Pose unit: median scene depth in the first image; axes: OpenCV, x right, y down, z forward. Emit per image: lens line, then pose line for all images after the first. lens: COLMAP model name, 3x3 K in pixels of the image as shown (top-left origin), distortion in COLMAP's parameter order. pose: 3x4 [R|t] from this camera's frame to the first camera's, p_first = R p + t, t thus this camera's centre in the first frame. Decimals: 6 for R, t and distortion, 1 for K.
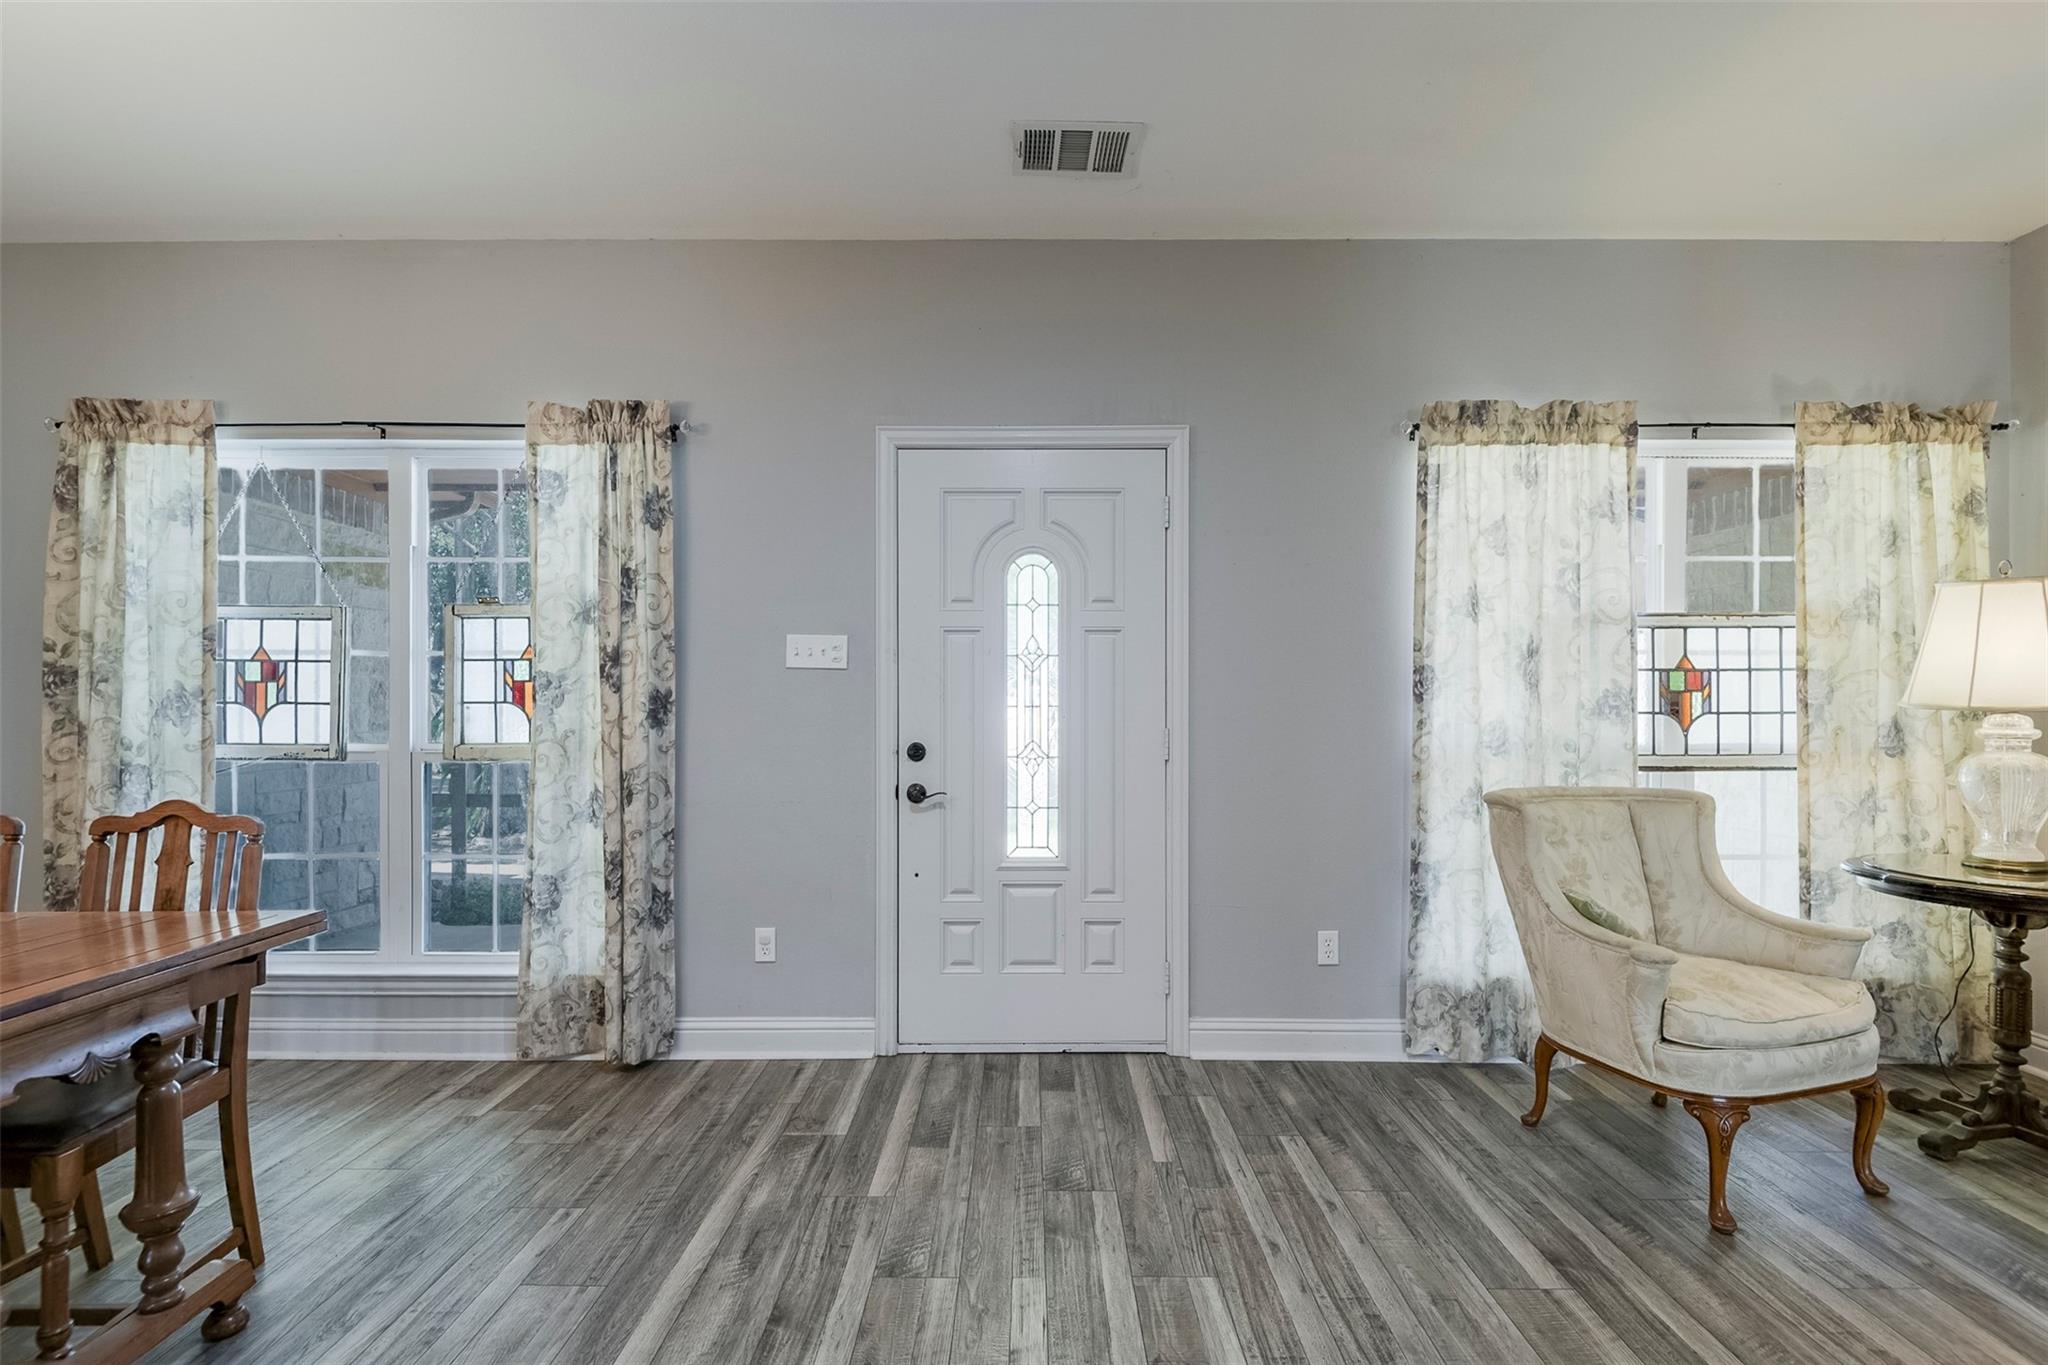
lens RADIAL K [[946.7, 0, 1039.3], [0, 946.7, 703.1], [0, 0, 1]] dist [0.008395, -0.000907]
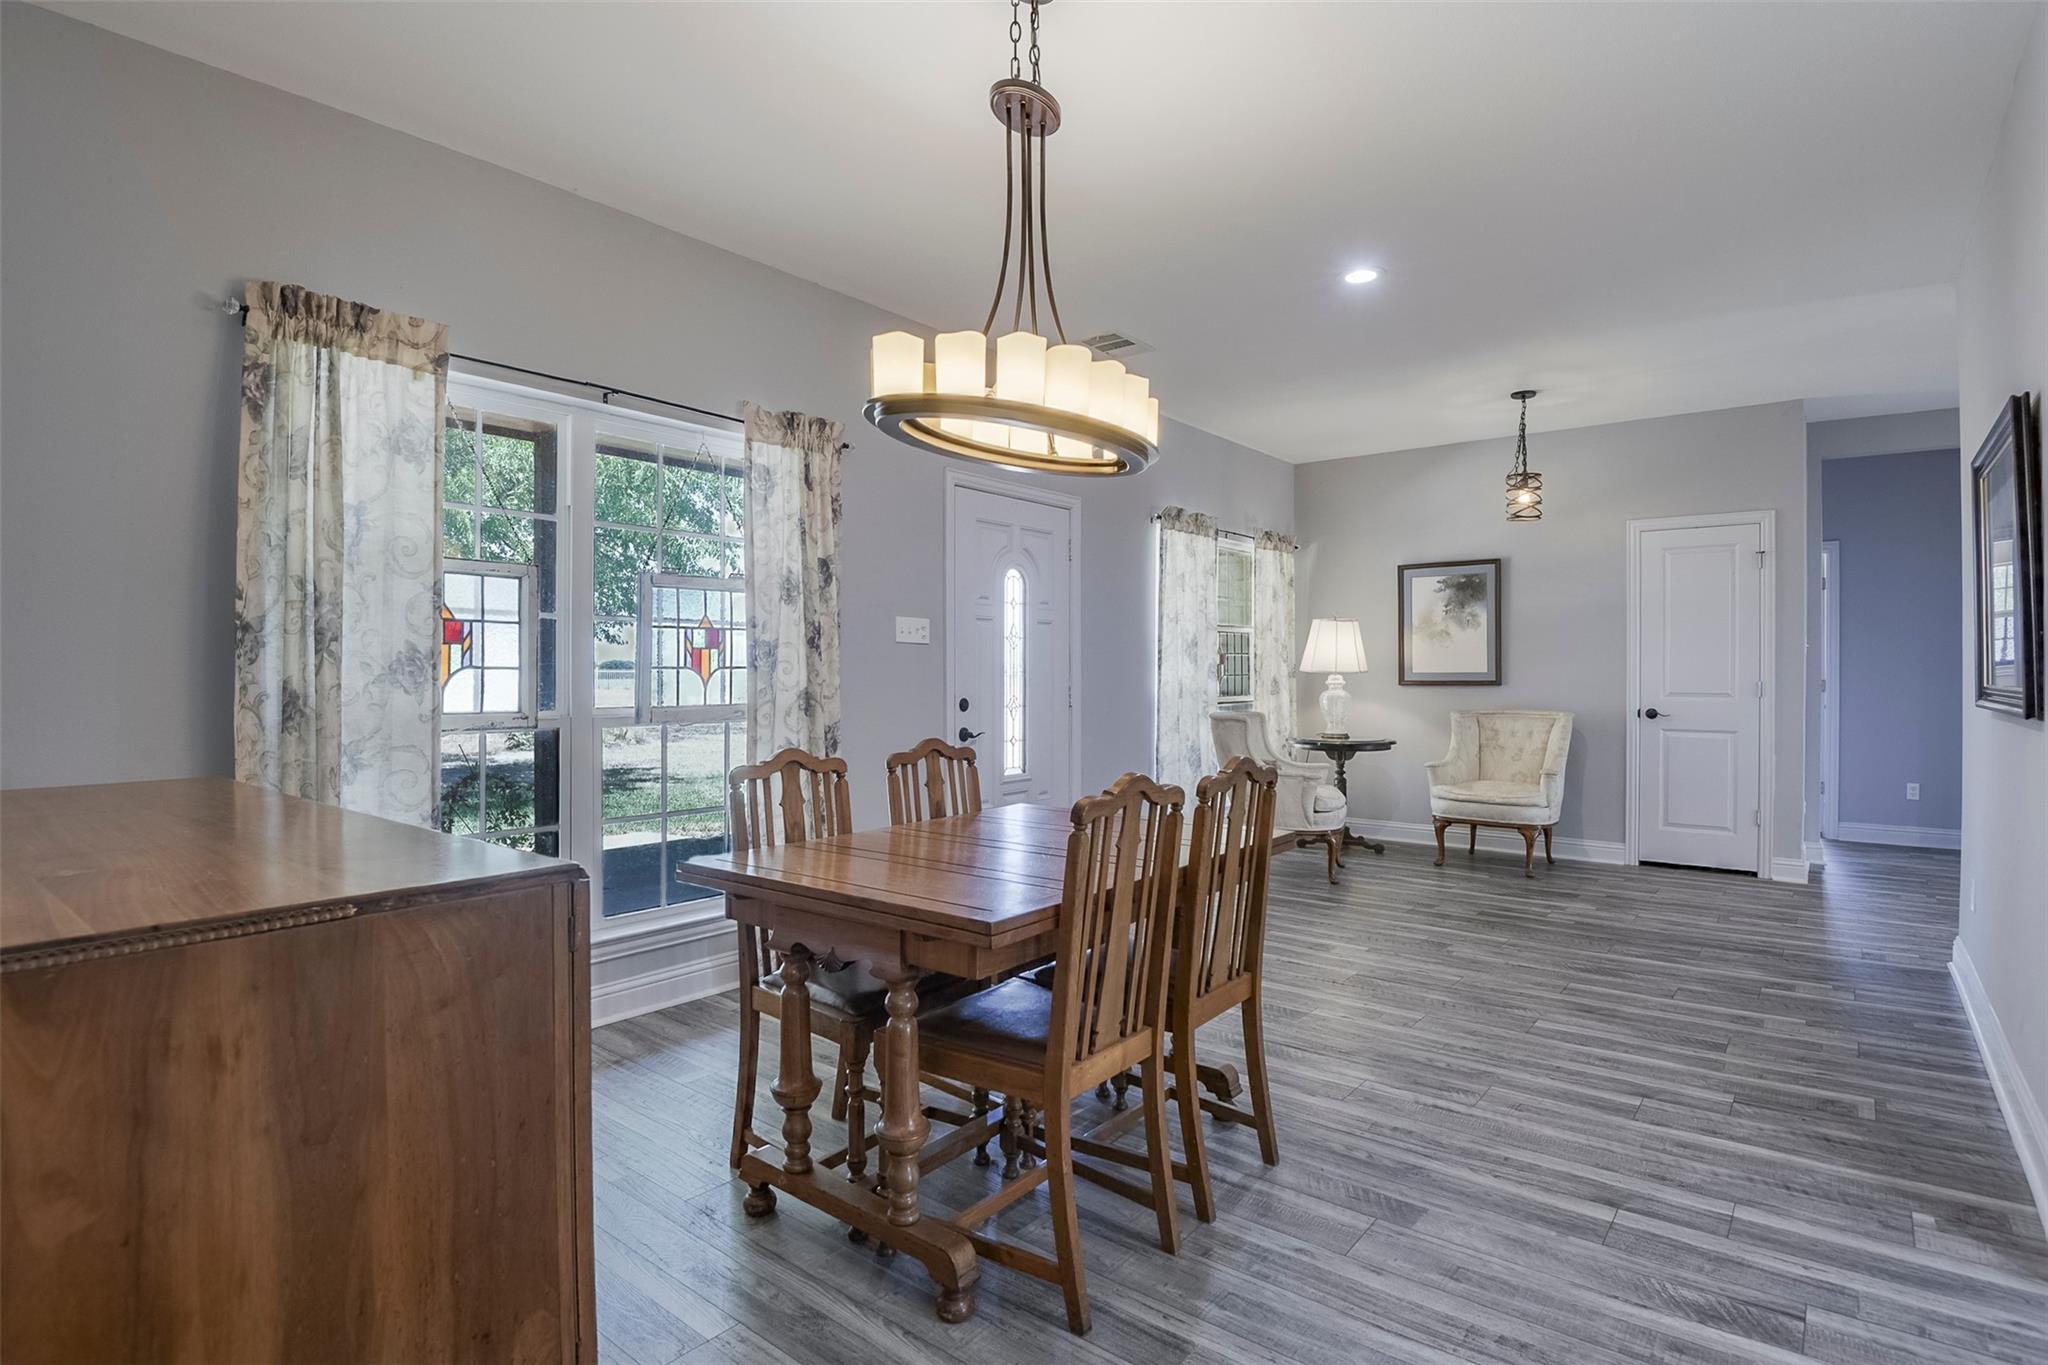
lens RADIAL K [[1015.8, 0, 1016.4], [0, 1015.8, 685.1], [0, 0, 1]] dist [-0.012374, 0.000766]
pose [[0.624499, -0.009838, 0.780964, -1.282463], [0.002331, 0.999940, 0.010732, 0.007579], [-0.781022, -0.004882, 0.624484, -0.002408]]
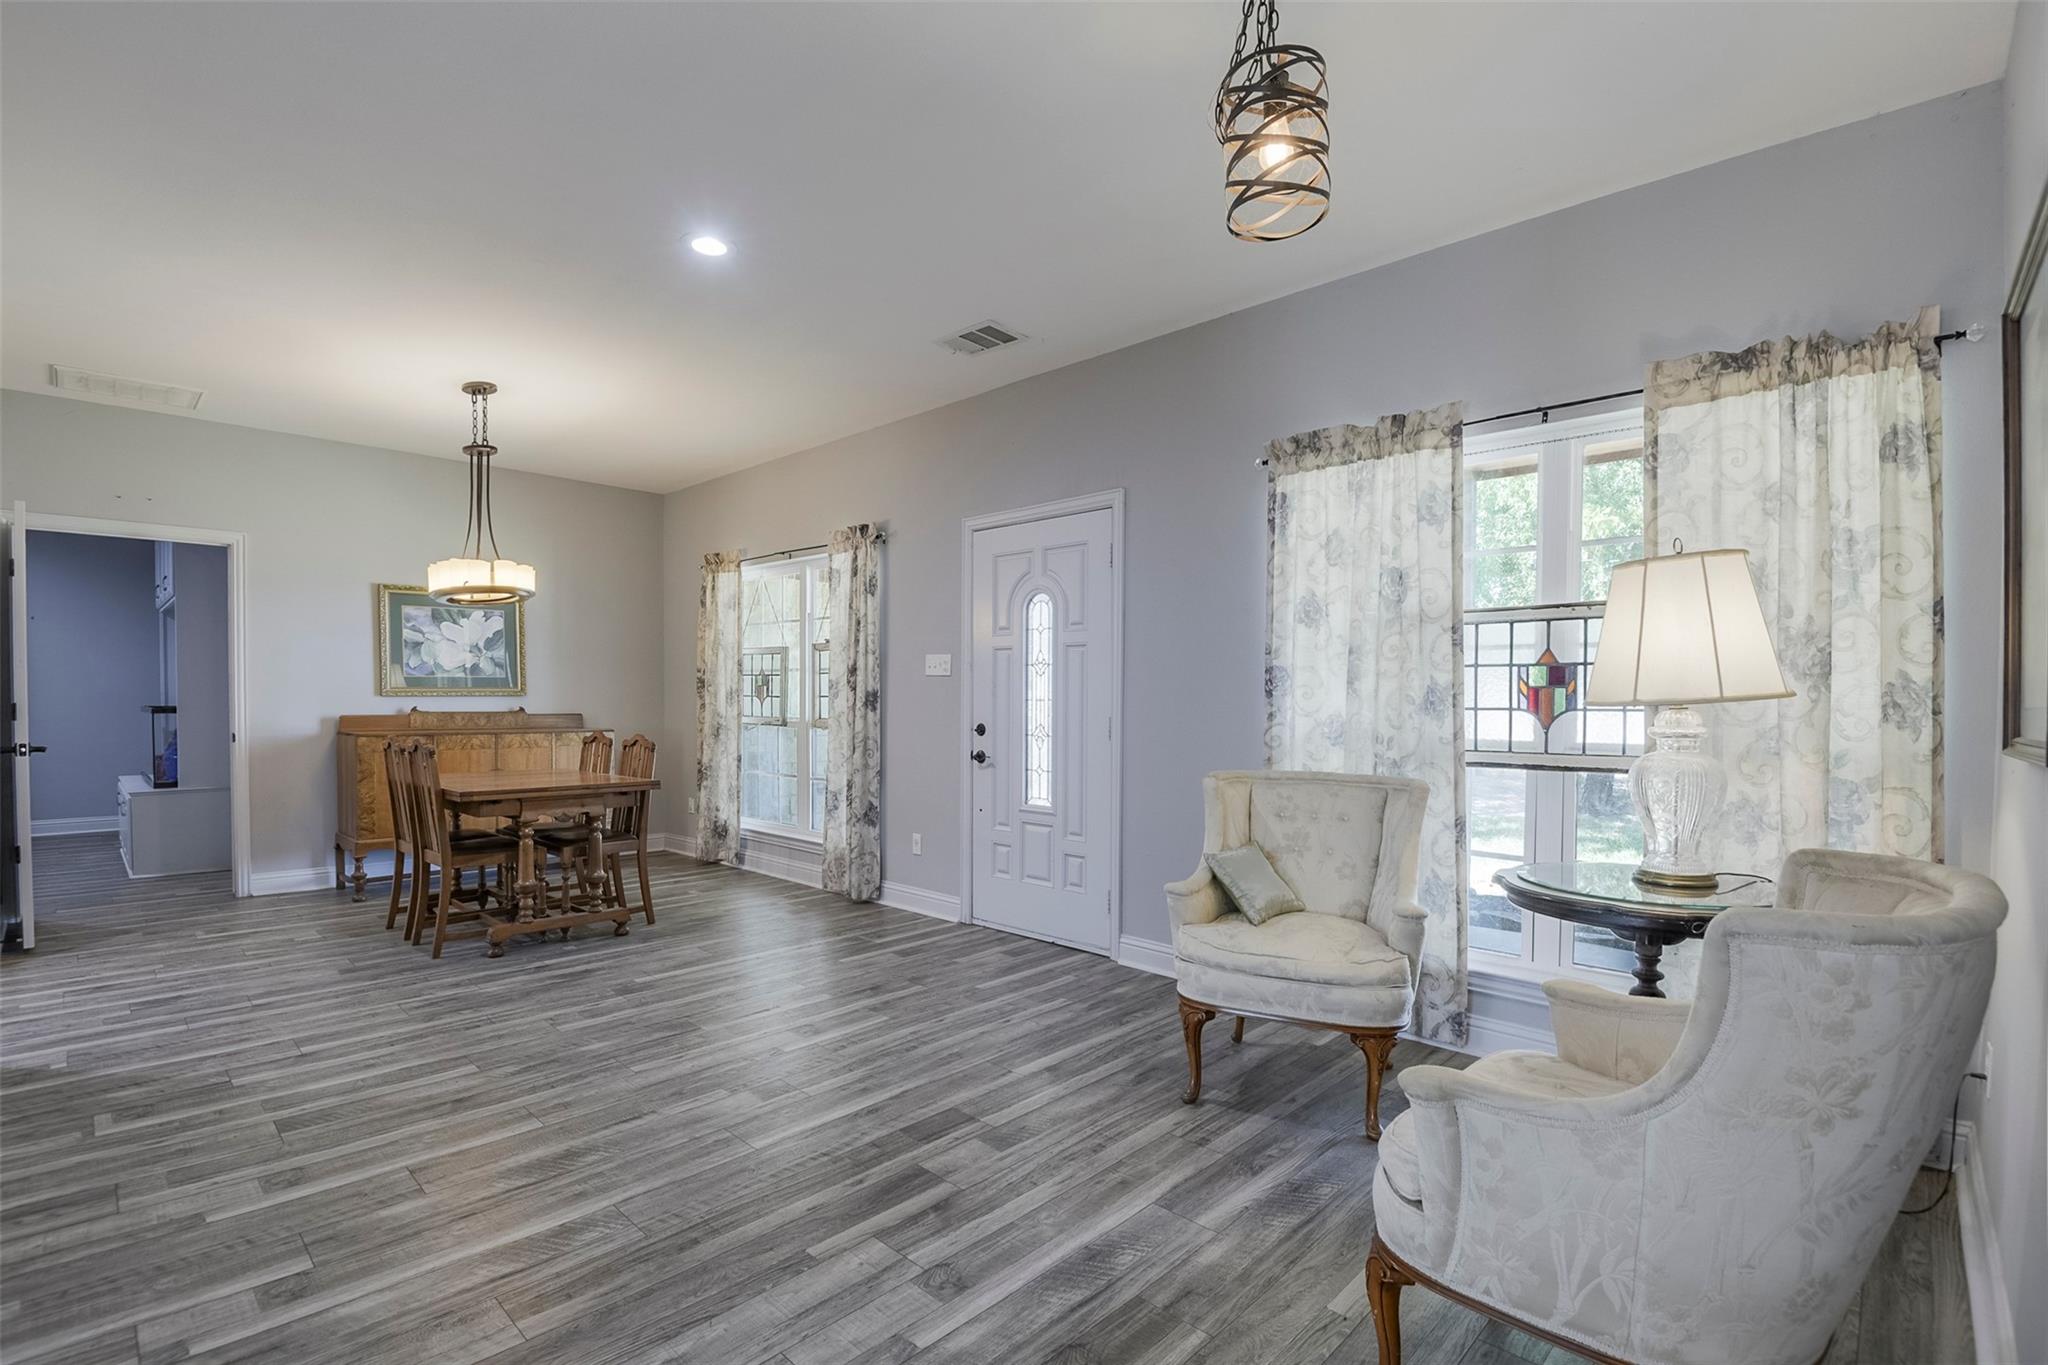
lens RADIAL K [[946.7, 0, 986.3], [0, 946.7, 717.9], [0, 0, 1]] dist [0.008395, -0.000907]
pose [[0.705843, 0.018358, -0.708130, 0.977727], [-0.008307, 0.999810, 0.017639, 0.006485], [0.708320, -0.006568, 0.705861, -0.075036]]
